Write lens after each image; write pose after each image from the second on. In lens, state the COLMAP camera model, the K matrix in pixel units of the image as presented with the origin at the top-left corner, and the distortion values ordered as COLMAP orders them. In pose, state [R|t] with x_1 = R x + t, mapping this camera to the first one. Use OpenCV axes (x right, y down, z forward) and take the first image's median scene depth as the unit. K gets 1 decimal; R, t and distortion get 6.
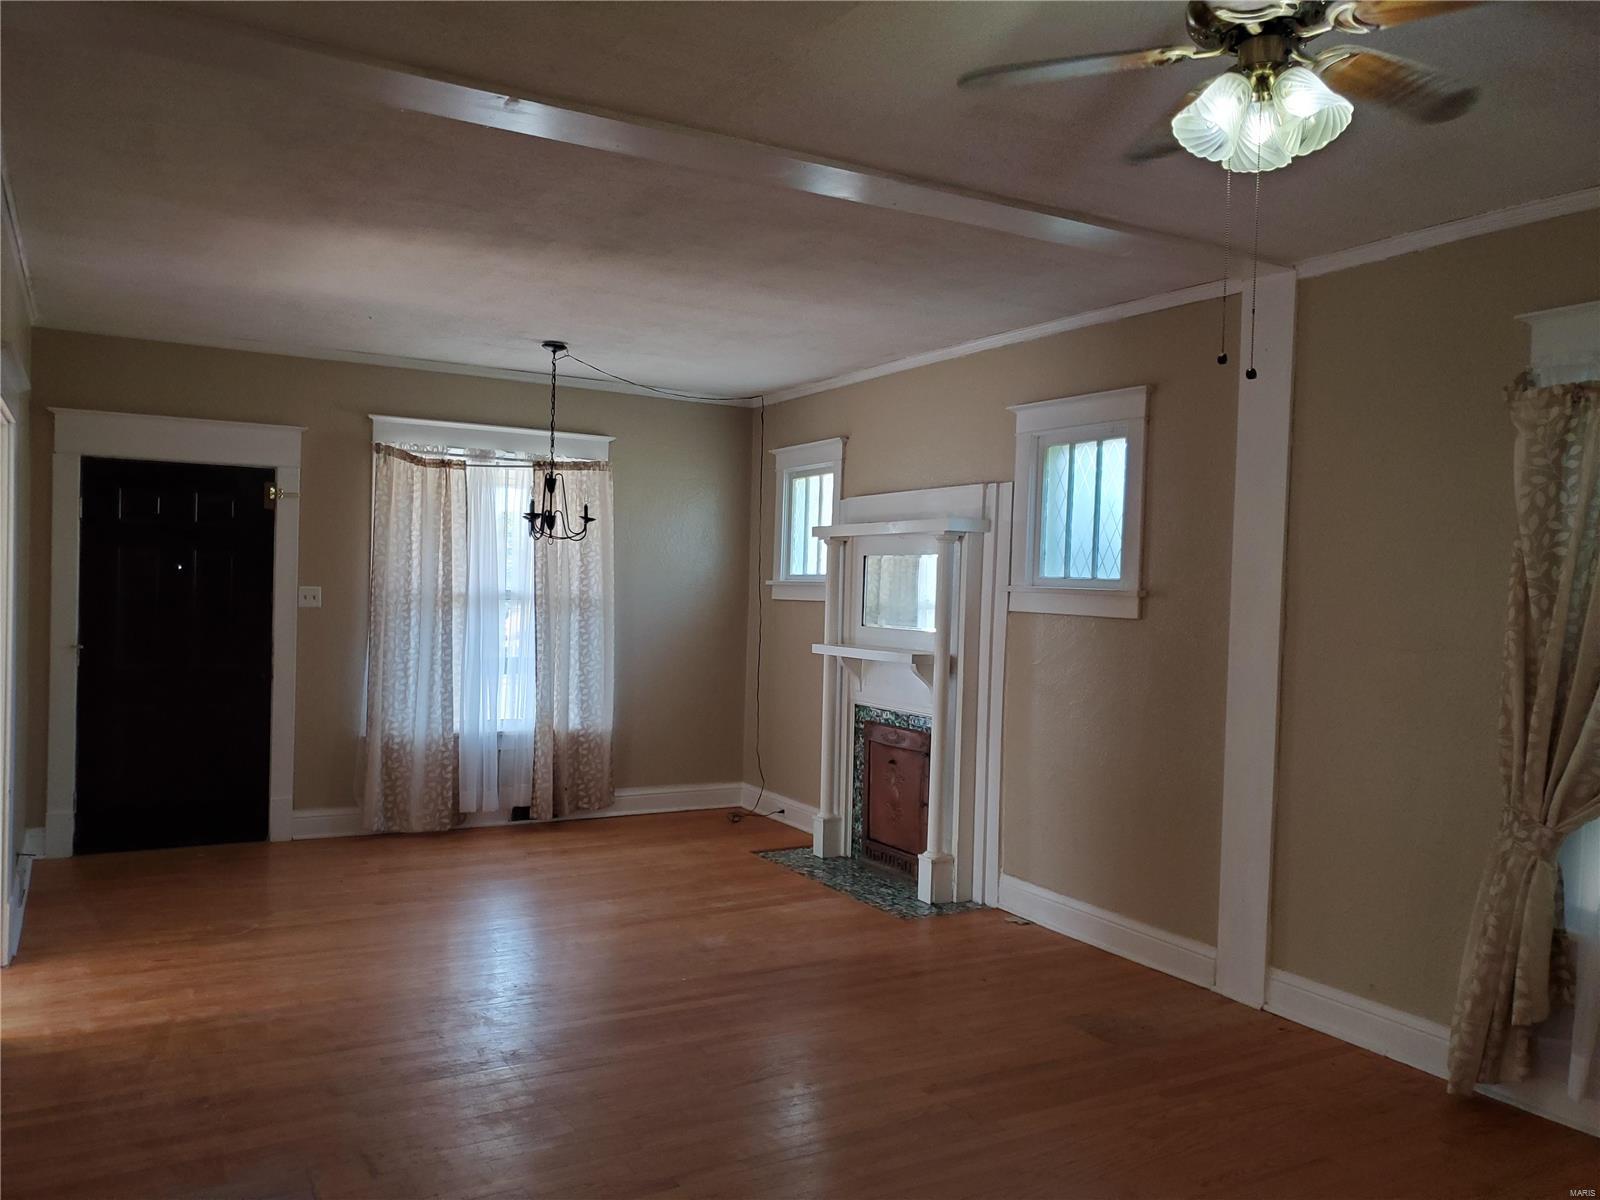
lens RADIAL K [[1229.0, 0, 800.0], [0, 1229.0, 600.0], [0, 0, 1]] dist [0.082673, -0.117933]
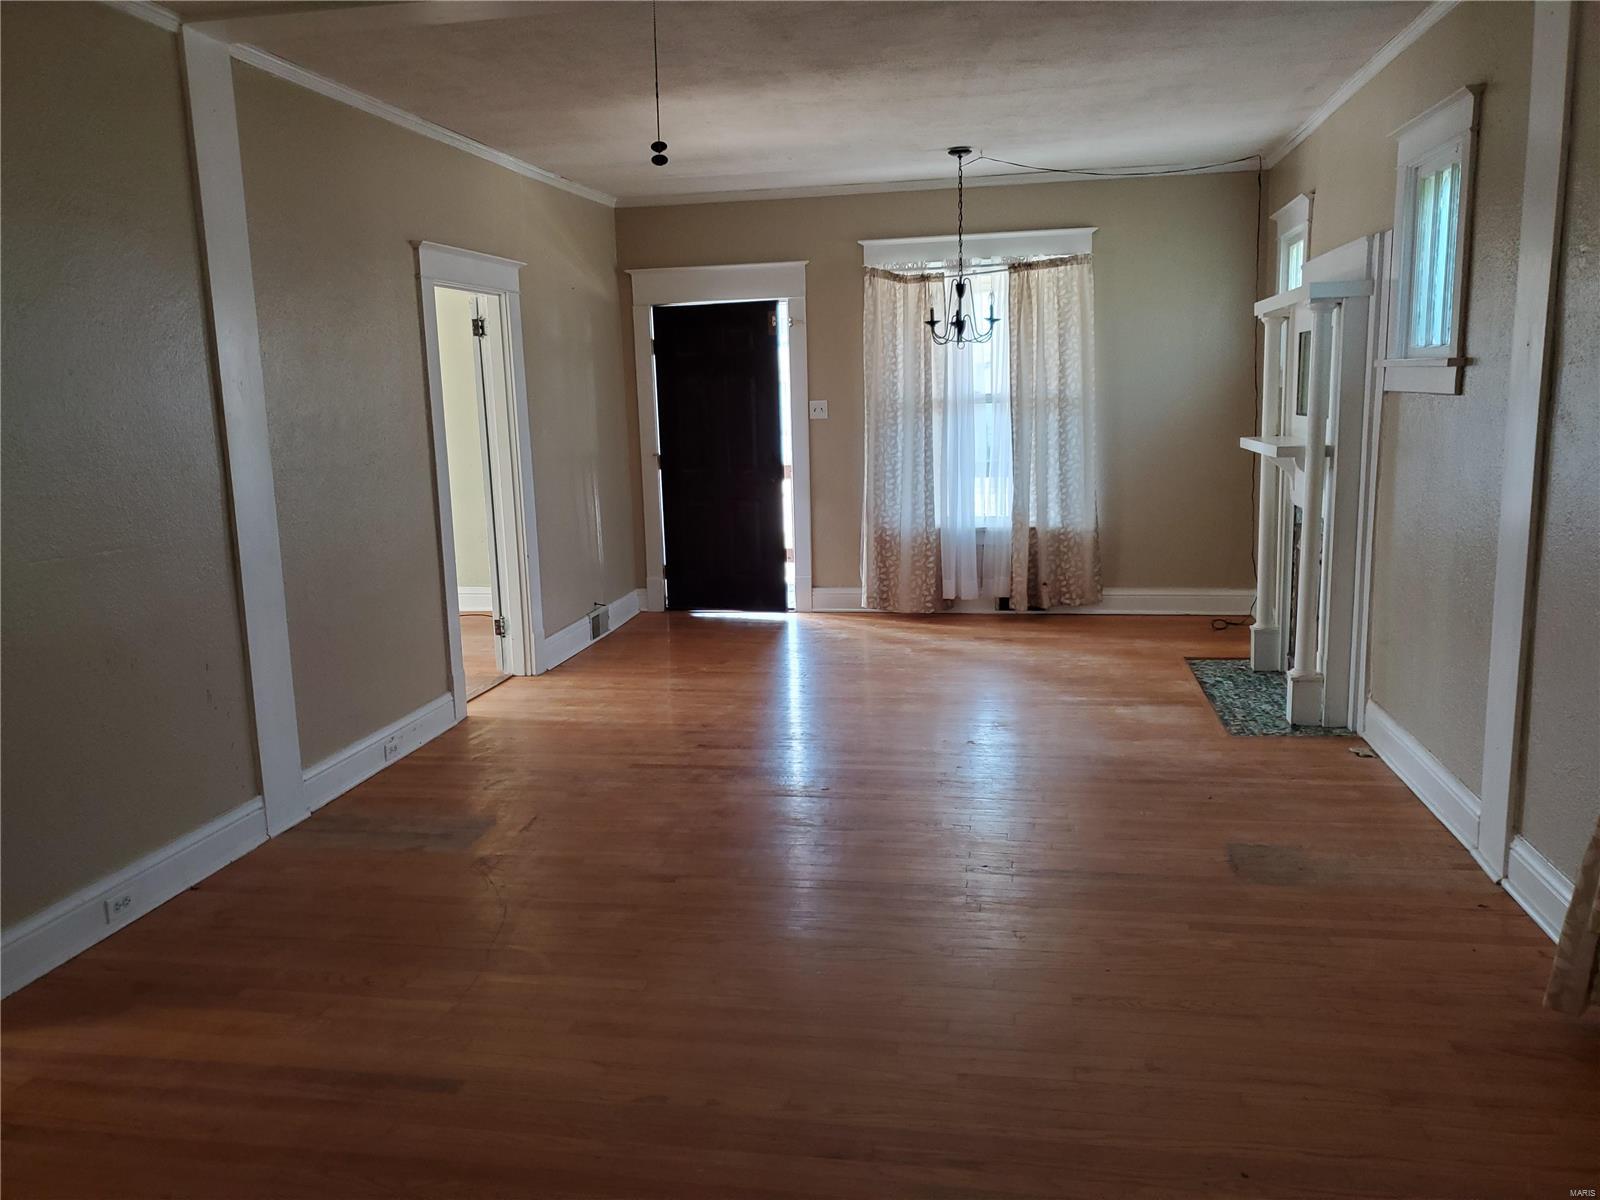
lens RADIAL K [[1229.0, 0, 800.0], [0, 1229.0, 600.0], [0, 0, 1]] dist [0.082673, -0.117933]
pose [[0.759744, 0.058374, -0.647596, 0.347972], [0.044679, 0.988921, 0.141557, 0.010090], [0.648685, -0.136481, 0.748719, 0.086438]]
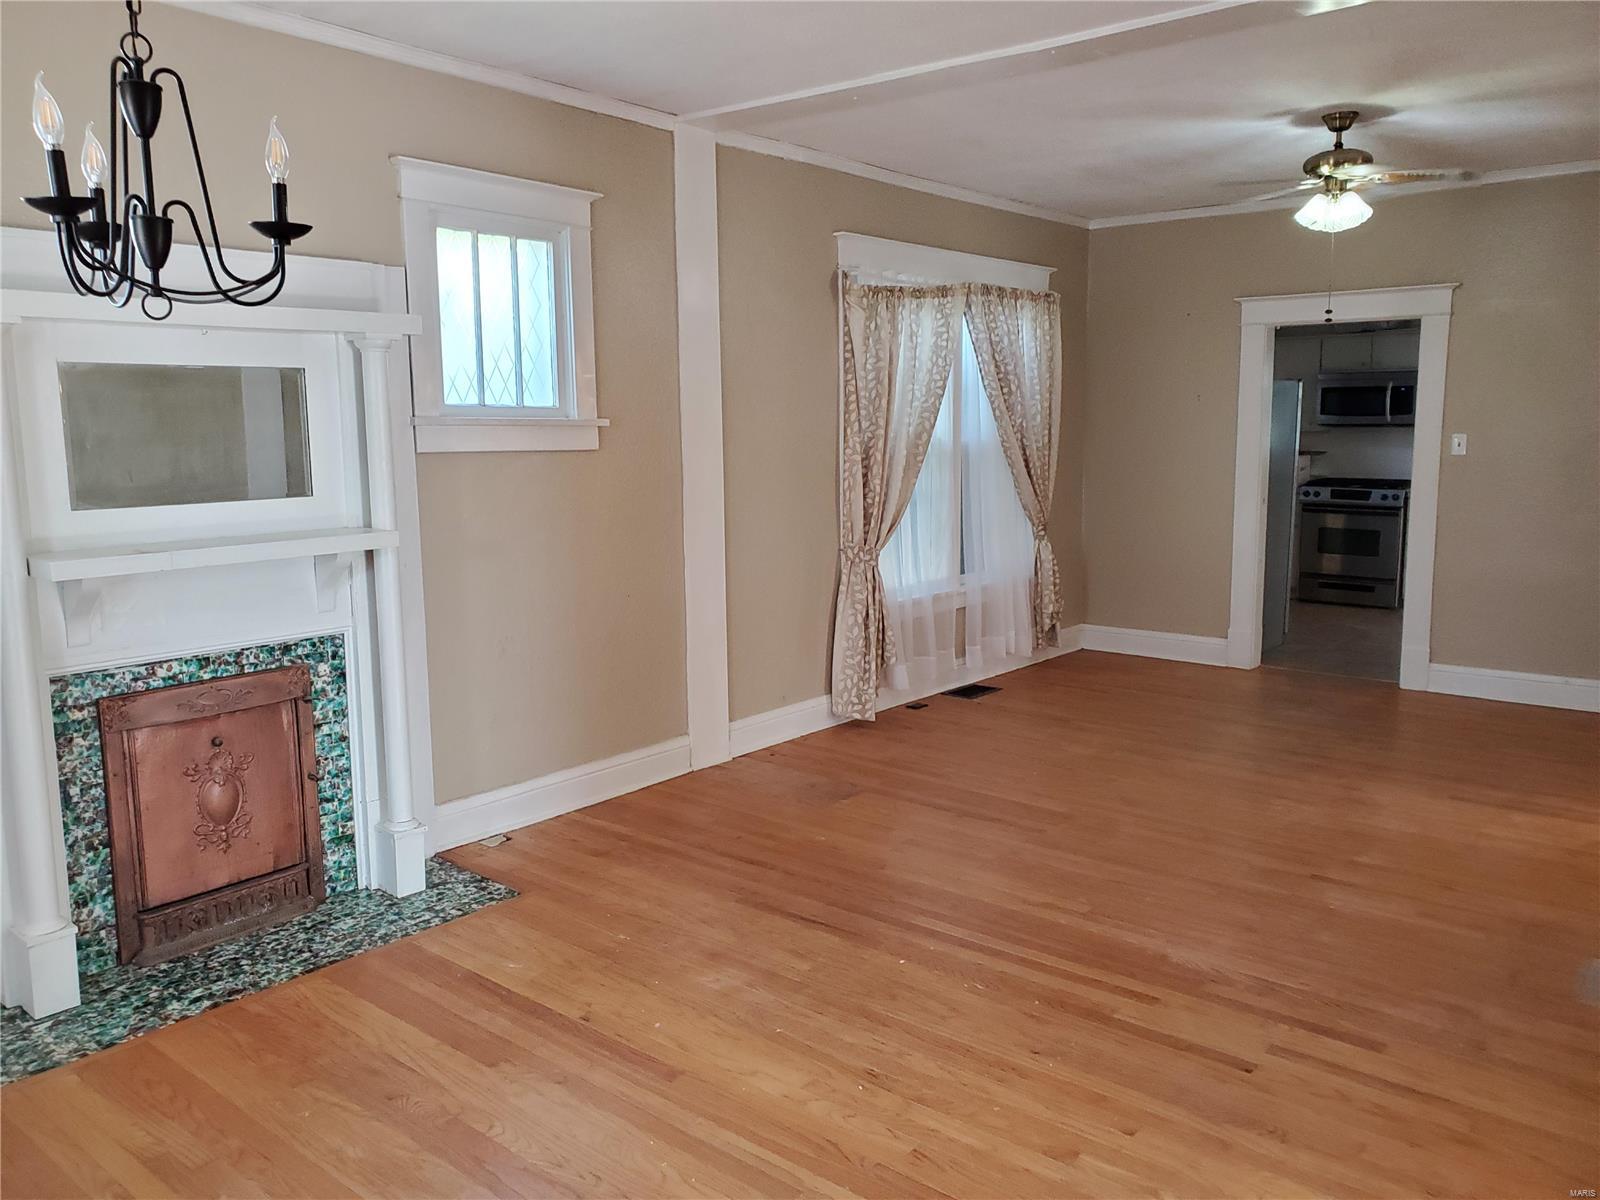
lens RADIAL K [[1210.2, 0, 800.0], [0, 1210.2, 600.0], [0, 0, 1]] dist [-0.008222, -0.010355]
pose [[-0.339786, -0.165725, 0.925787, -0.474340], [0.014233, 0.983334, 0.181251, -0.025901], [-0.940395, 0.074763, -0.331764, 0.858411]]
